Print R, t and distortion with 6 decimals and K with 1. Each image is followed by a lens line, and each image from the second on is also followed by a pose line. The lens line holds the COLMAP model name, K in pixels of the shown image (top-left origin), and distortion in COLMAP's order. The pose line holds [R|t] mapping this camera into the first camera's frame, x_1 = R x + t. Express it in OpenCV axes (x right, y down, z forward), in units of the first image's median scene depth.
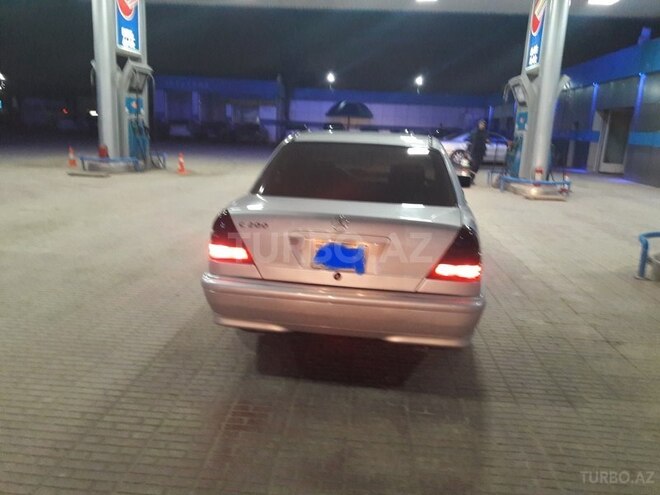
lens RADIAL K [[540.7, 0, 330.0], [0, 540.7, 247.5], [0, 0, 1]] dist [0.003459, -0.000154]
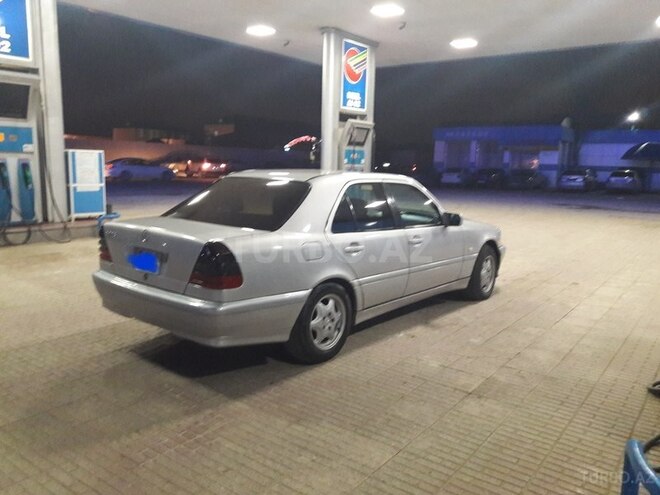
lens RADIAL K [[534.4, 0, 330.0], [0, 534.4, 247.5], [0, 0, 1]] dist [0.157009, -0.297288]
pose [[0.842345, 0.055872, -0.536035, 0.506502], [-0.102381, 0.993089, -0.057374, 0.005101], [0.529125, 0.103209, 0.842244, 0.056942]]
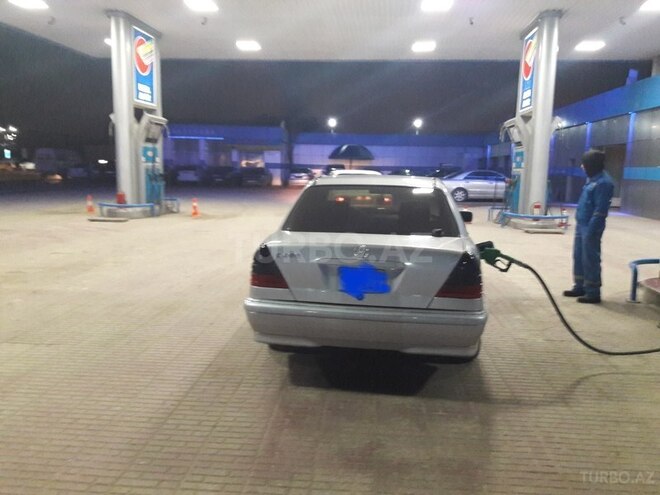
lens RADIAL K [[541.2, 0, 330.0], [0, 541.2, 247.5], [0, 0, 1]] dist [0.007653, -0.001921]
pose [[0.999697, -0.023963, -0.005696, -0.021106], [0.023469, 0.996904, -0.075040, 0.015350], [0.007477, 0.074884, 0.997164, -0.087493]]
